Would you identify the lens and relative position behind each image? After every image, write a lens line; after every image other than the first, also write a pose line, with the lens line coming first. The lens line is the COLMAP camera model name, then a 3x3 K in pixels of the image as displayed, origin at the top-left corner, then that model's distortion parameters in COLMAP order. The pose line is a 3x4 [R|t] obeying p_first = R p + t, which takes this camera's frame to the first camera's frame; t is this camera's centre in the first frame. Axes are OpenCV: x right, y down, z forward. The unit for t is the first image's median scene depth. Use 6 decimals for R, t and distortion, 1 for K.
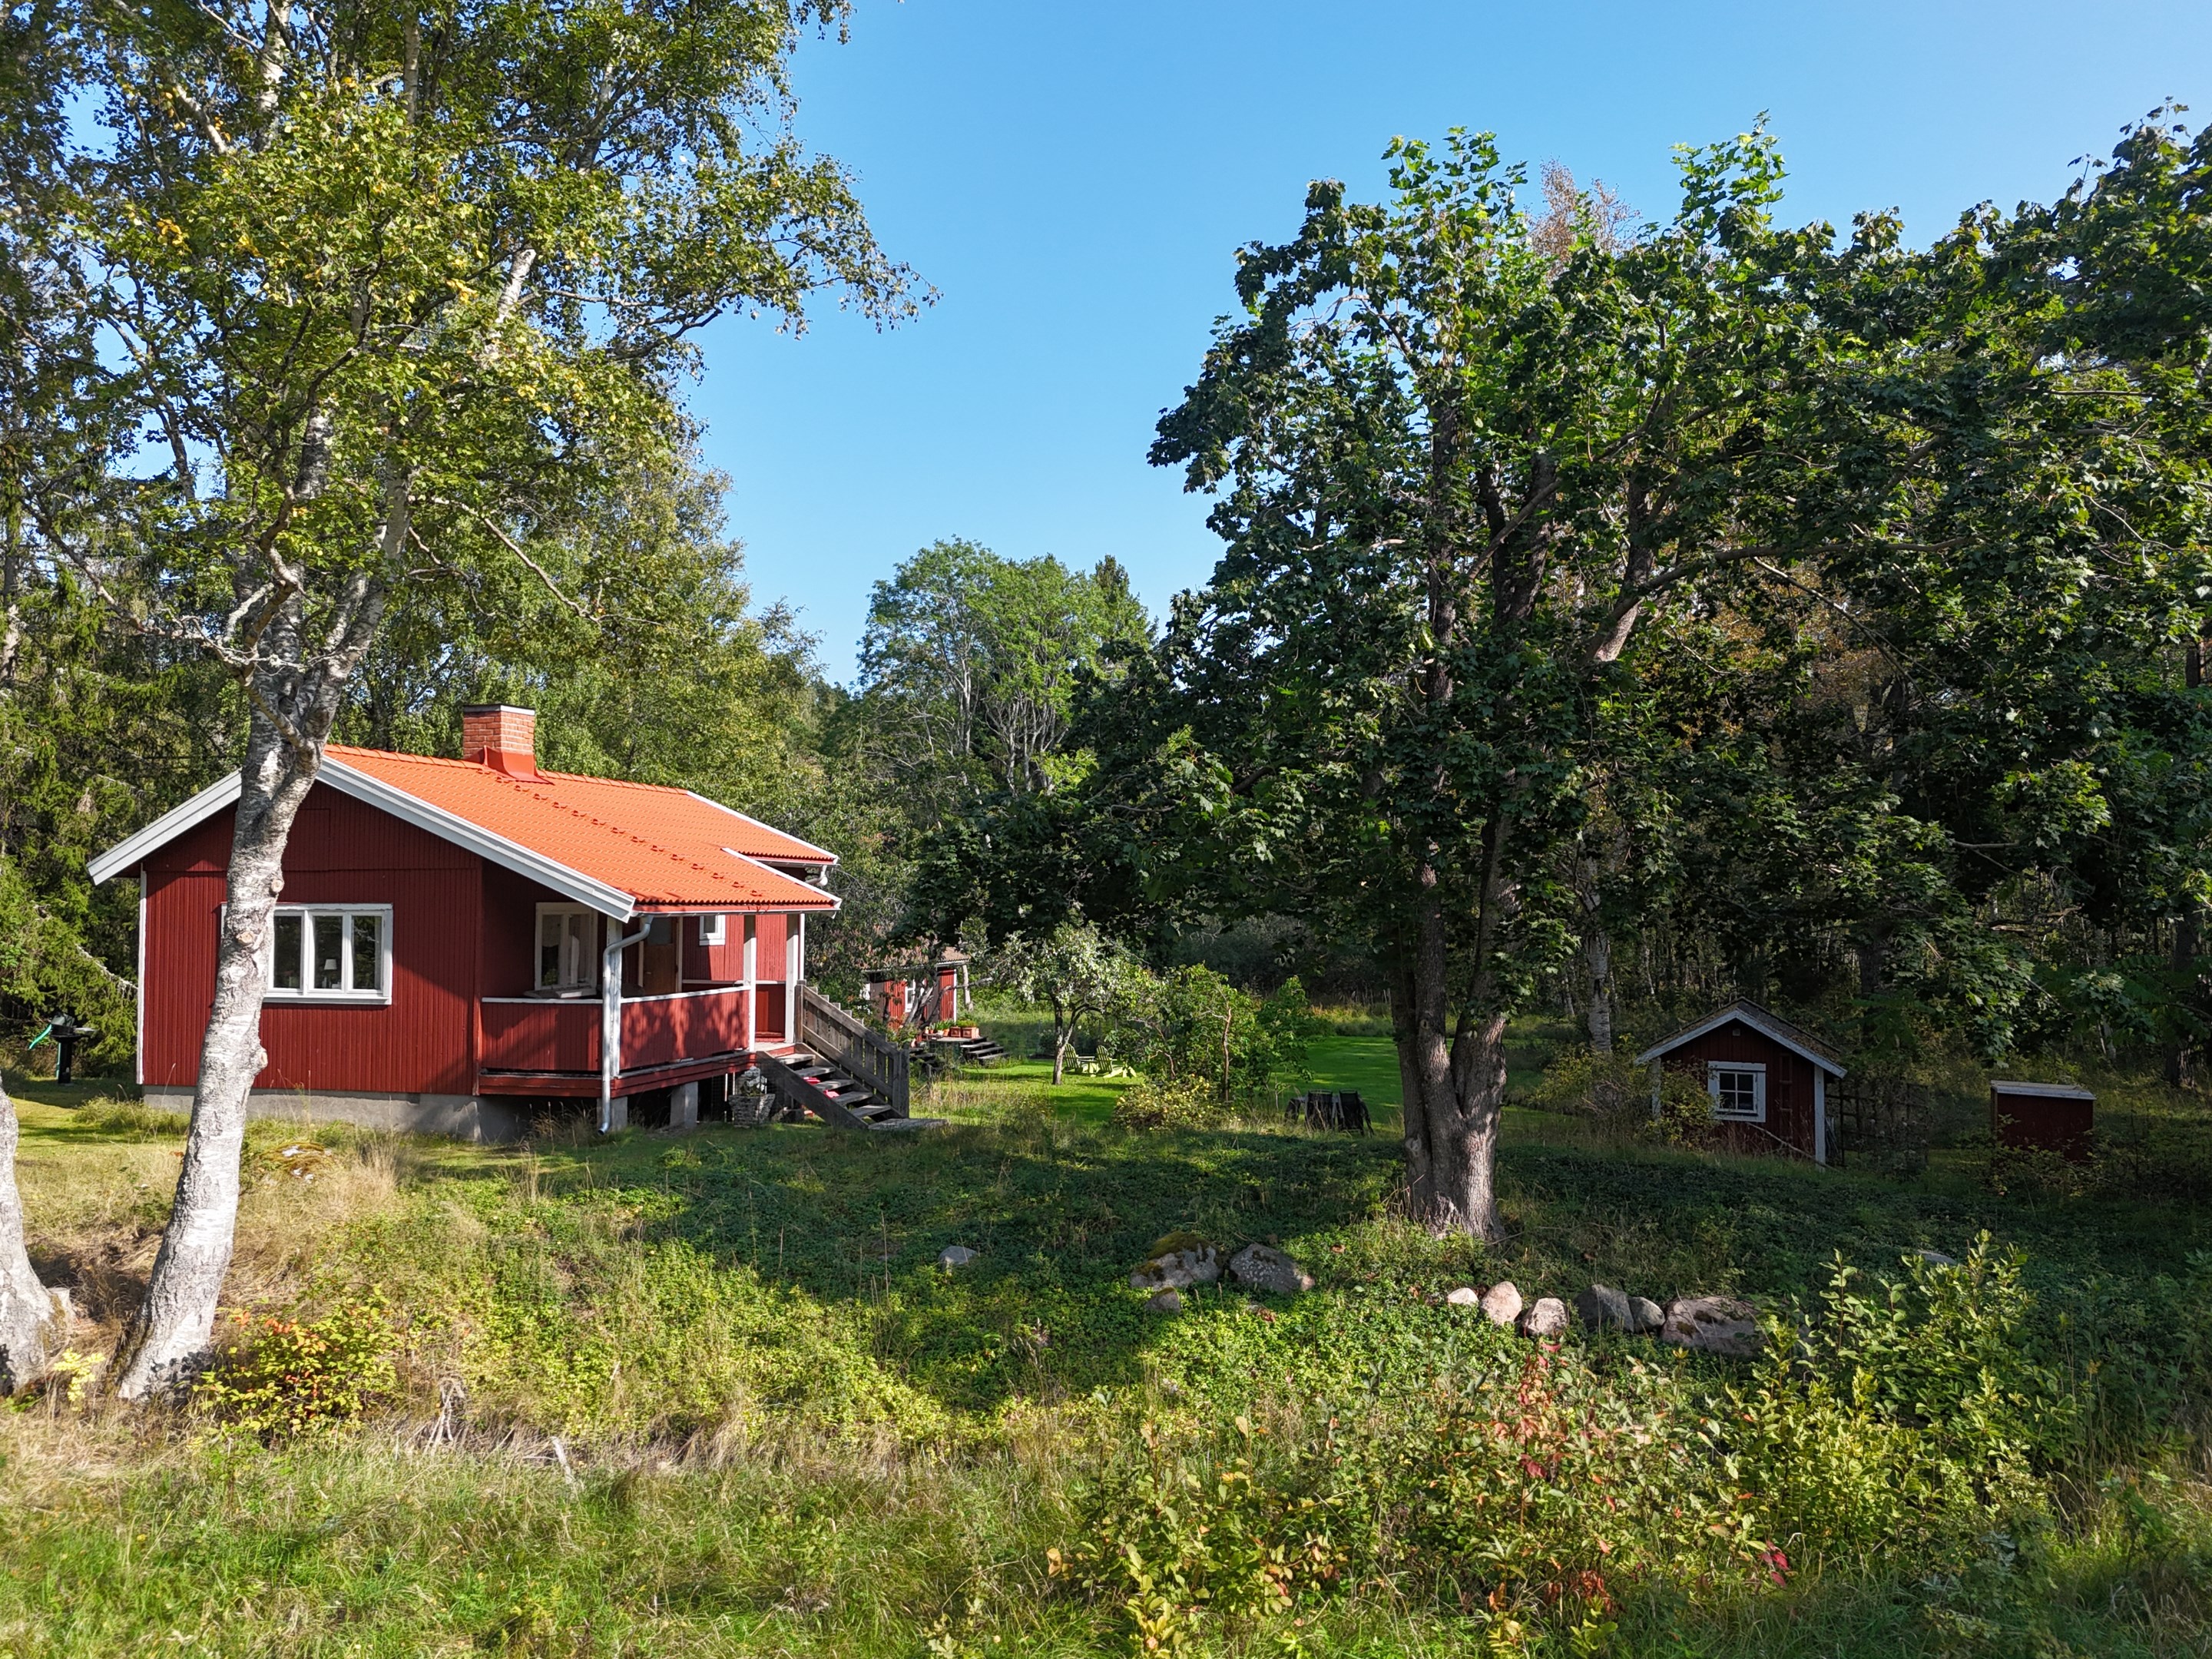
lens RADIAL K [[1647.1, 0, 1118.1], [0, 1647.1, 842.9], [0, 0, 1]] dist [0.096151, -0.045251]
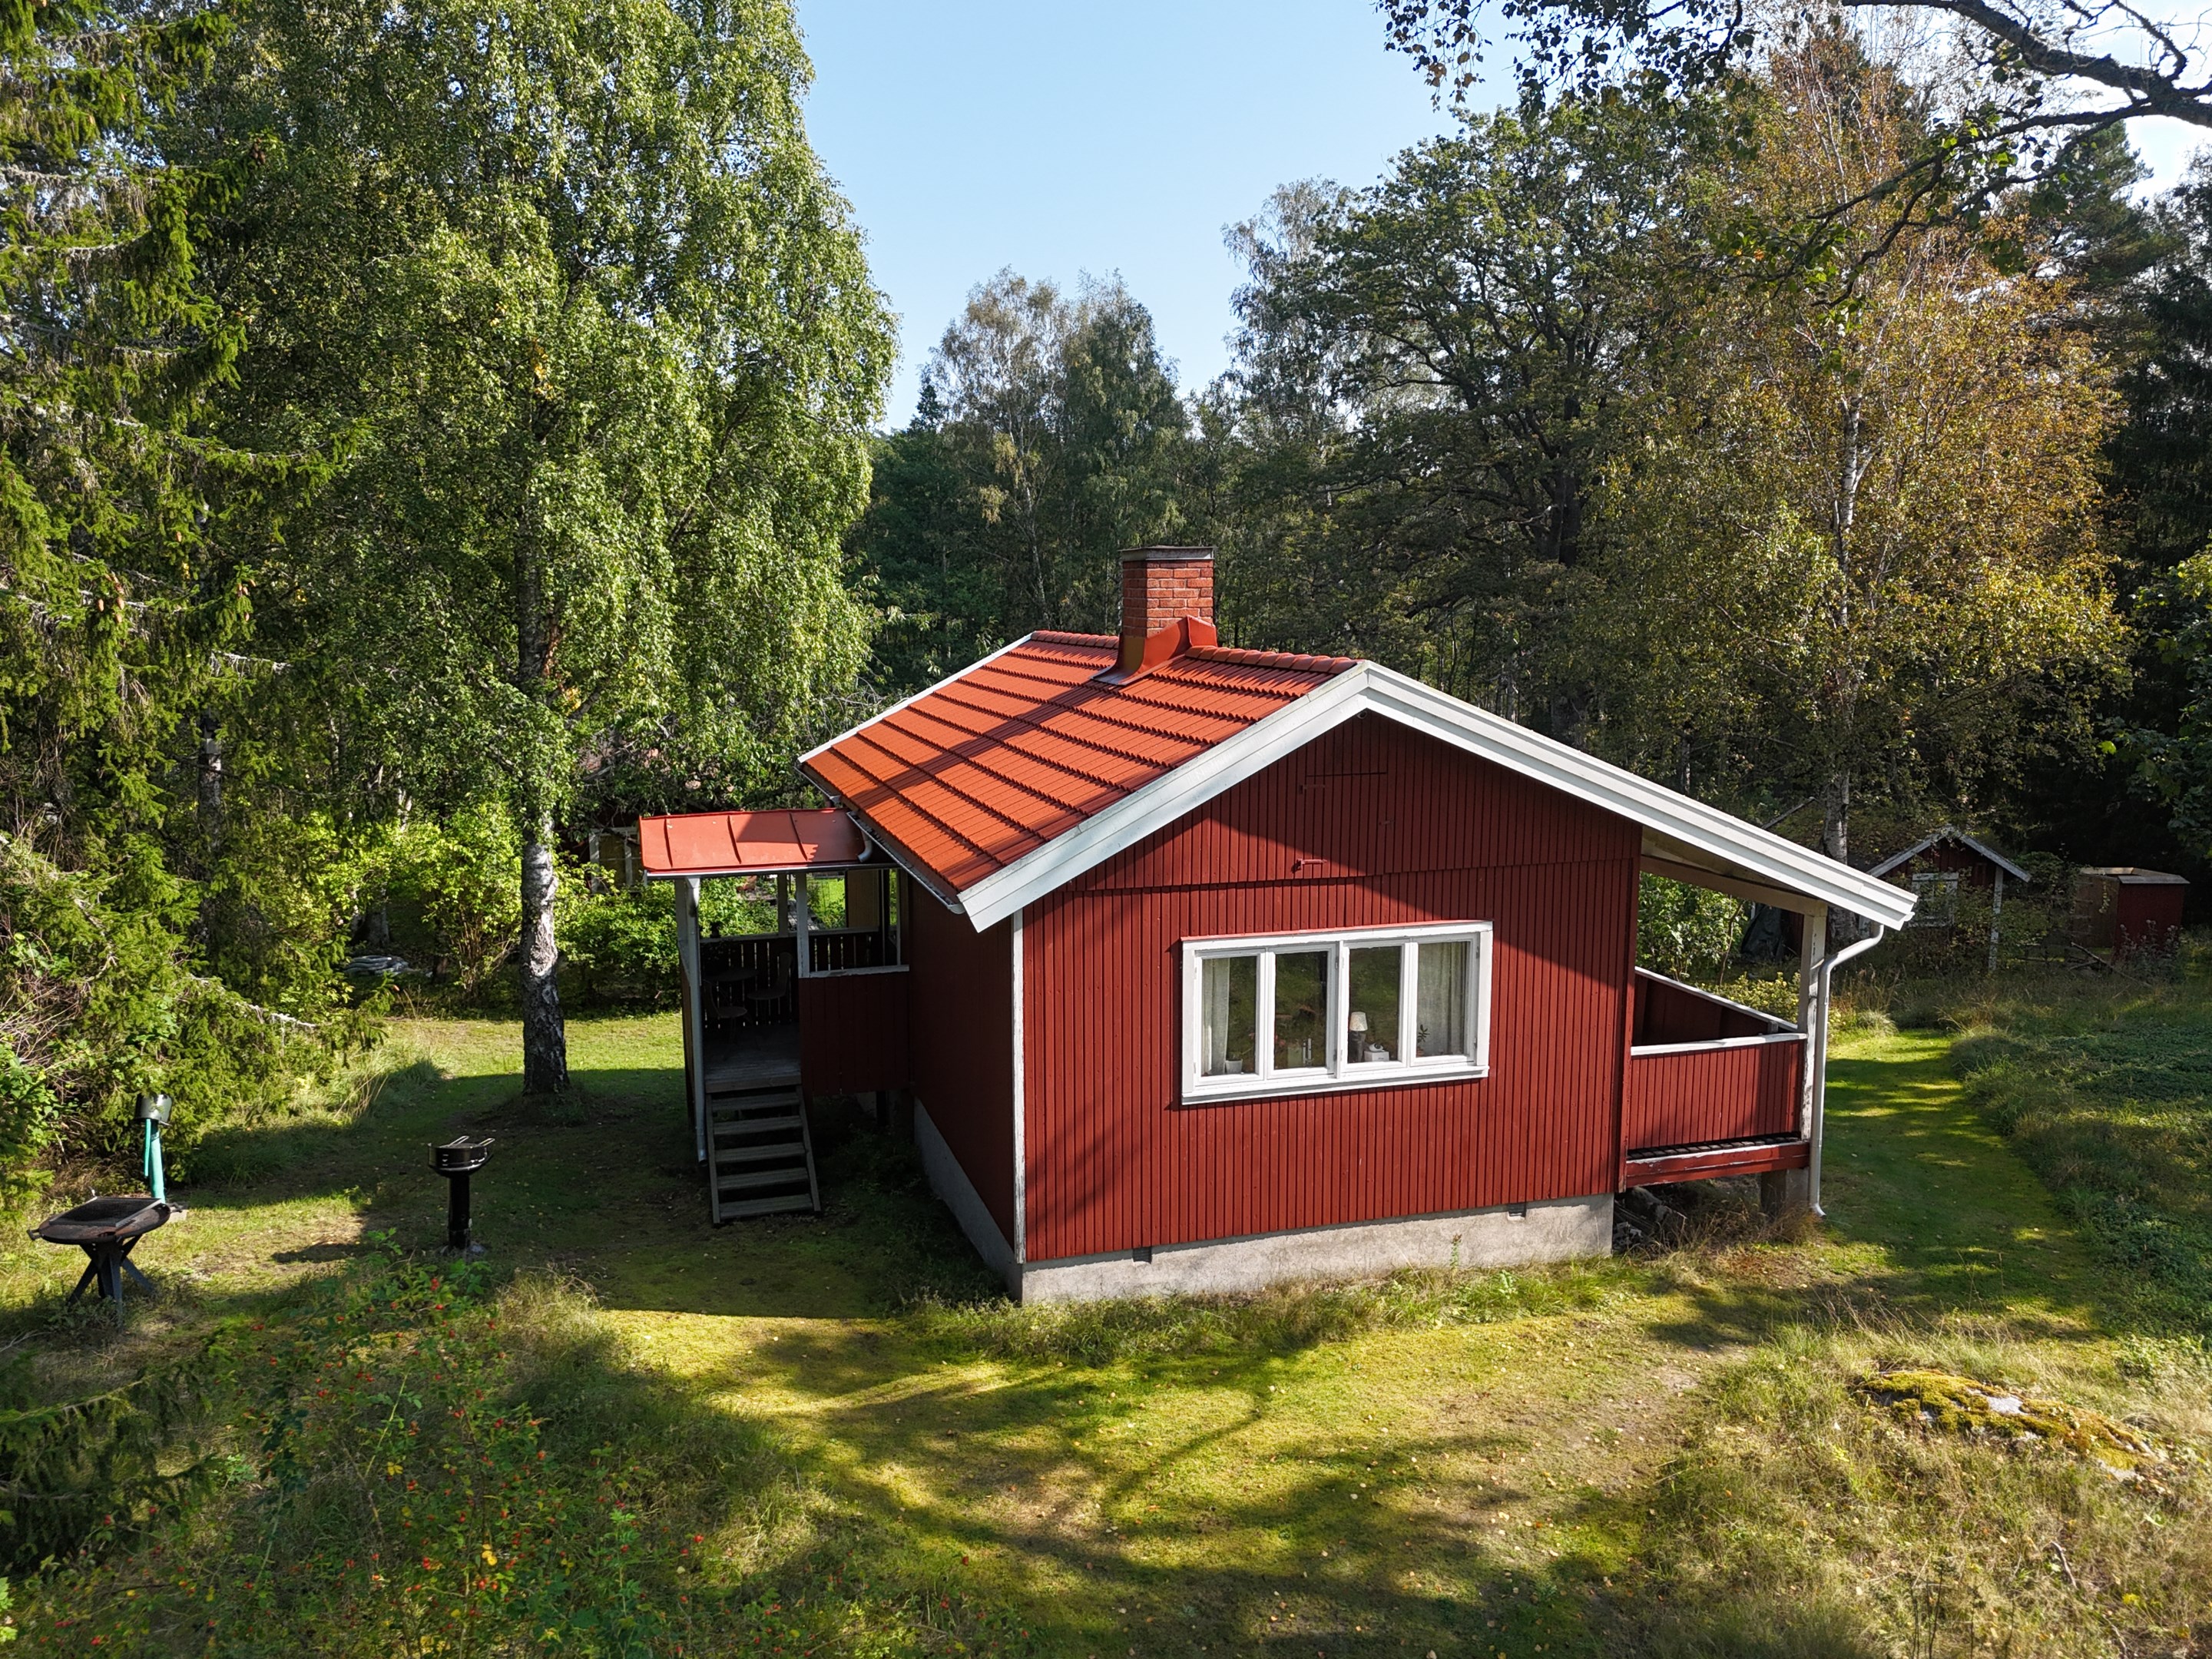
lens RADIAL K [[1647.1, 0, 1109.5], [0, 1647.1, 831.8], [0, 0, 1]] dist [0.096151, -0.045251]
pose [[0.831398, -0.093038, 0.547834, -0.739712], [-0.003392, 0.985016, 0.172432, -0.083706], [-0.555667, -0.145217, 0.818624, 0.489761]]
